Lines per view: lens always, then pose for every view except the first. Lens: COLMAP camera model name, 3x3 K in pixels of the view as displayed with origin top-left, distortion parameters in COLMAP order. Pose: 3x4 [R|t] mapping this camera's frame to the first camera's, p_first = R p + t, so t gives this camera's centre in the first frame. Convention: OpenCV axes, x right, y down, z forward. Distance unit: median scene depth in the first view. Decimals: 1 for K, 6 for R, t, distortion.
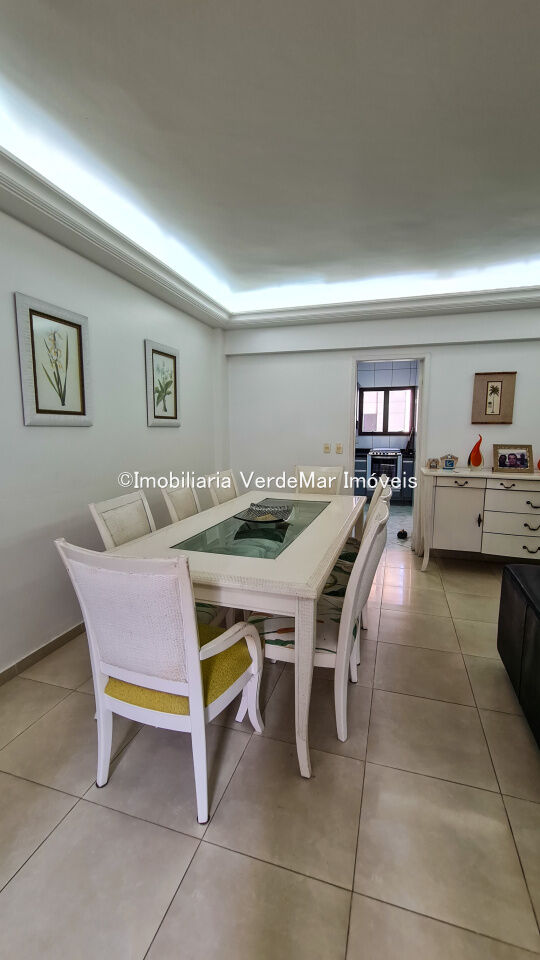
lens RADIAL K [[400.4, 0, 265.5], [0, 400.4, 481.3], [0, 0, 1]] dist [0.000903, -0.000477]
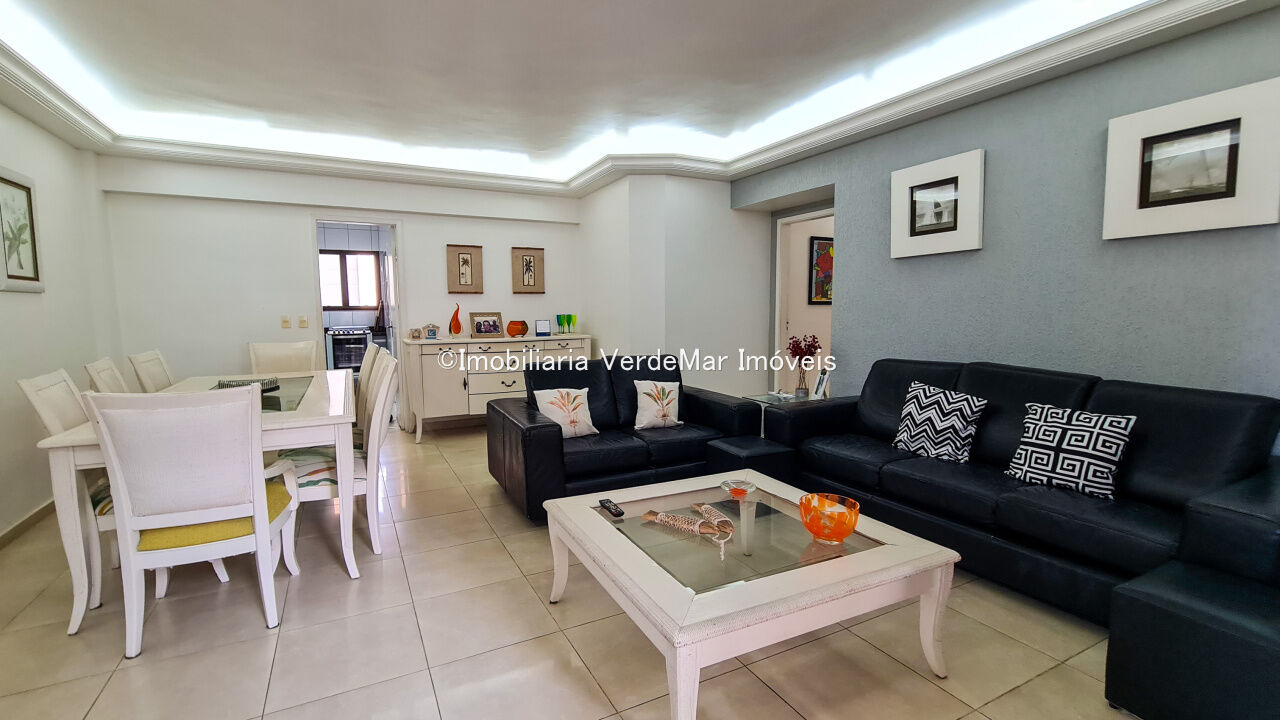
lens RADIAL K [[547.7, 0, 625.0], [0, 547.7, 358.3], [0, 0, 1]] dist [0.000448, -0.000217]
pose [[0.702847, -0.073621, 0.707521, -0.174781], [0.100803, 0.994901, 0.003387, 0.063613], [-0.704163, 0.068939, 0.706684, -0.302551]]
